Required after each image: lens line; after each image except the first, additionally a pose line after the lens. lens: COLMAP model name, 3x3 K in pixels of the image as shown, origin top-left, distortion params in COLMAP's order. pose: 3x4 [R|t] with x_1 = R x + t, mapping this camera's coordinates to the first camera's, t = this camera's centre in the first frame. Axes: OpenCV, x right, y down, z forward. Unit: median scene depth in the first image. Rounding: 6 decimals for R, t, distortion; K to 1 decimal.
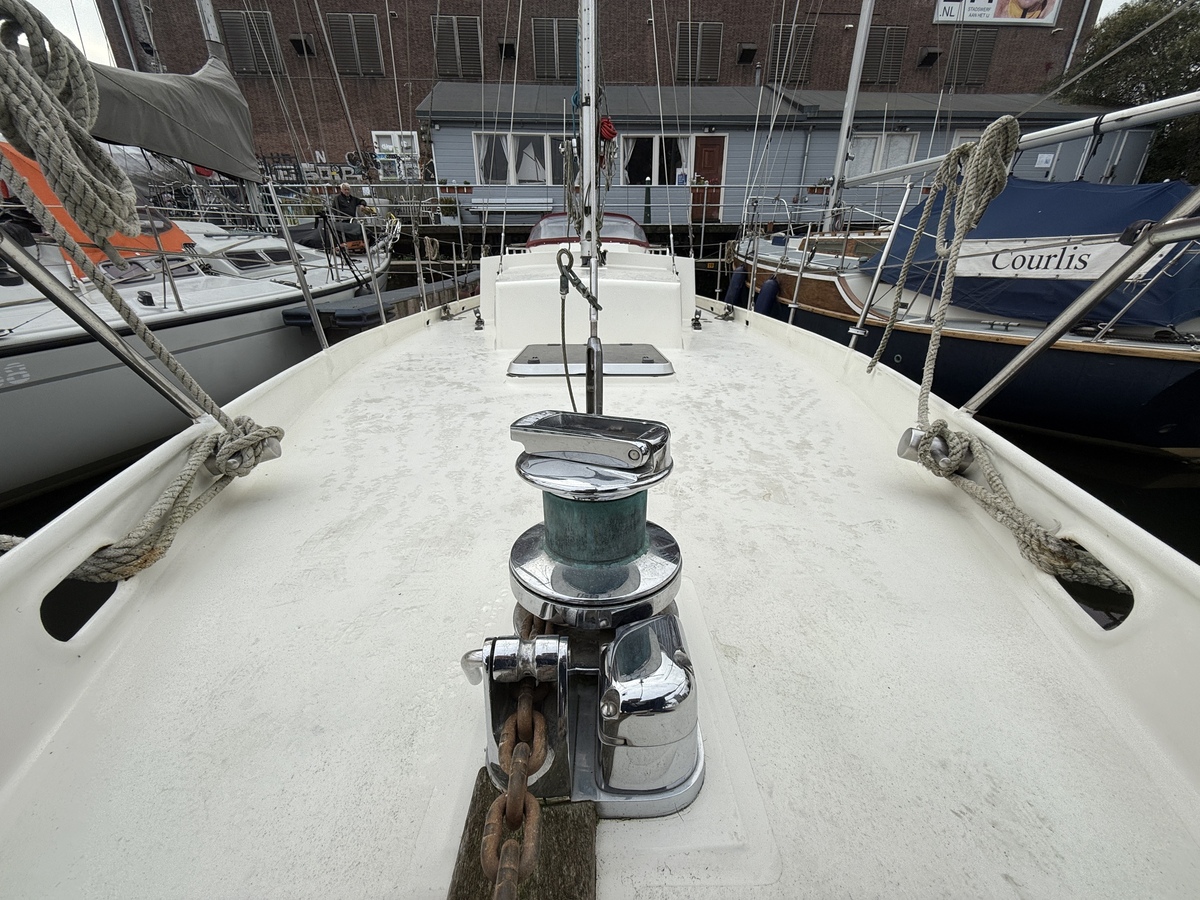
lens RADIAL K [[476.5, 0, 600.0], [0, 476.5, 450.0], [0, 0, 1]] dist [0.001477, 0.000321]
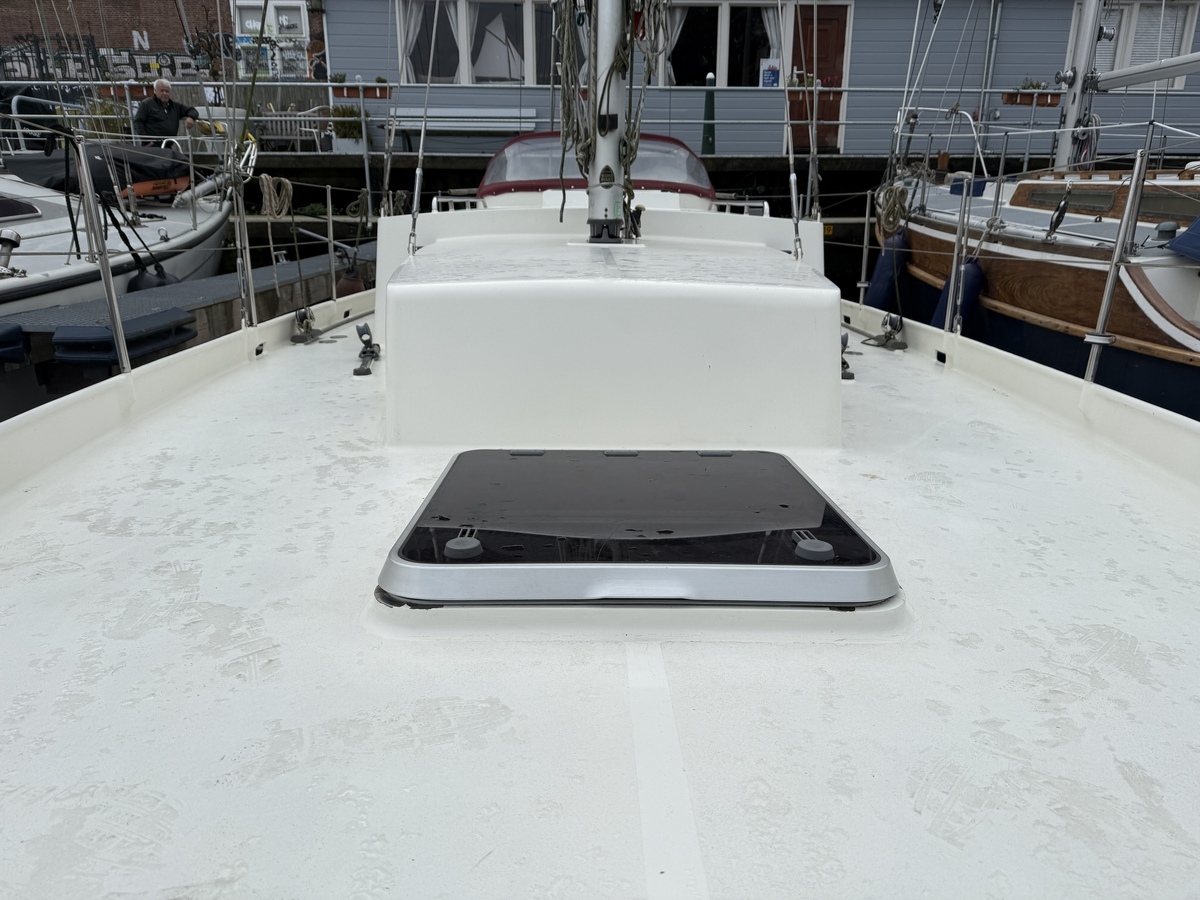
lens RADIAL K [[834.2, 0, 604.2], [0, 834.2, 453.6], [0, 0, 1]] dist [0.022969, -0.023346]
pose [[0.999862, 0.012562, -0.010843, -0.007493], [-0.013587, 0.994871, -0.100237, -0.056559], [0.009528, 0.100371, 0.994904, 0.123606]]
